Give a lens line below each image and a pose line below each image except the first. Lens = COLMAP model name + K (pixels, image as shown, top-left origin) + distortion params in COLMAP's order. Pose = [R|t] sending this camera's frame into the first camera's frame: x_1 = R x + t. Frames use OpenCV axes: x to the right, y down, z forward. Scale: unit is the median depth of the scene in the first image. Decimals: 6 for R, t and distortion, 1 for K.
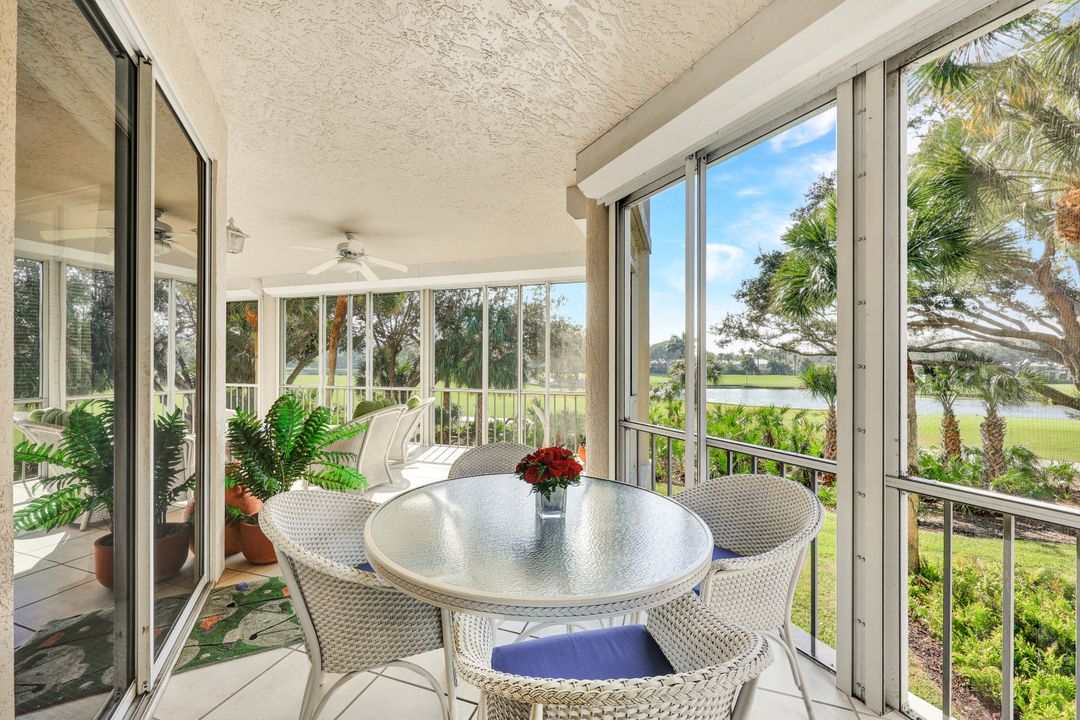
lens RADIAL K [[434.5, 0, 538.2], [0, 434.5, 359.5], [0, 0, 1]] dist [0.003565, -0.000237]
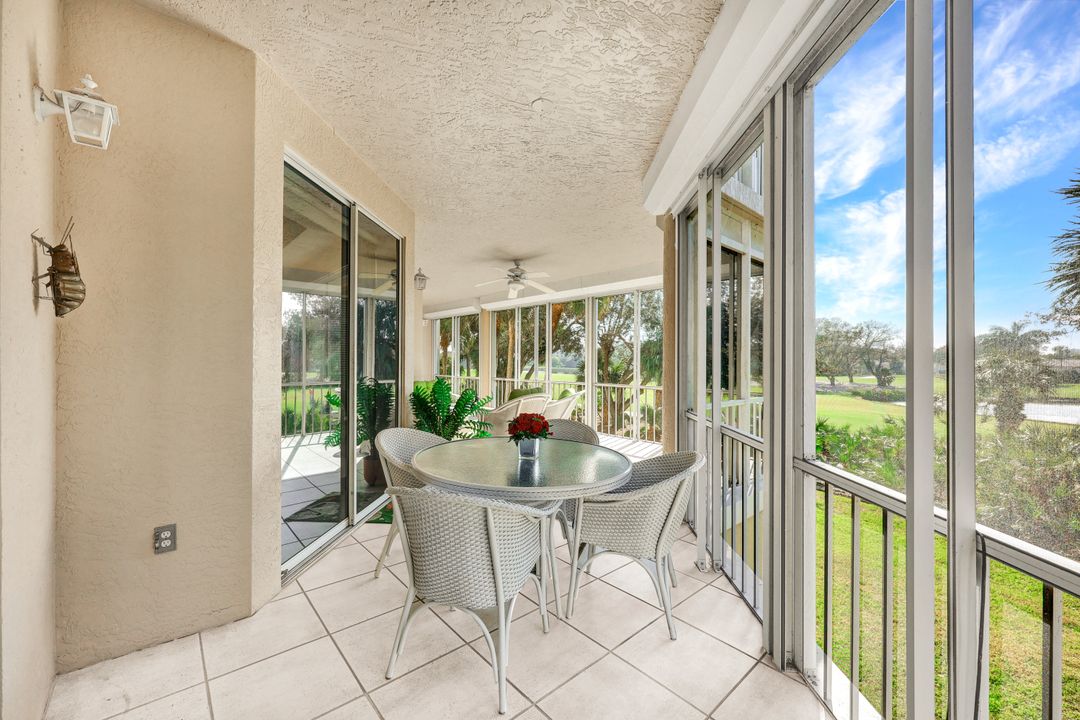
lens RADIAL K [[434.5, 0, 542.6], [0, 434.5, 358.6], [0, 0, 1]] dist [0.003565, -0.000237]
pose [[0.870164, -0.000334, -0.492763, 0.252572], [-0.001018, 0.999996, -0.002474, 0.005730], [0.492762, 0.002654, 0.870160, -0.087657]]
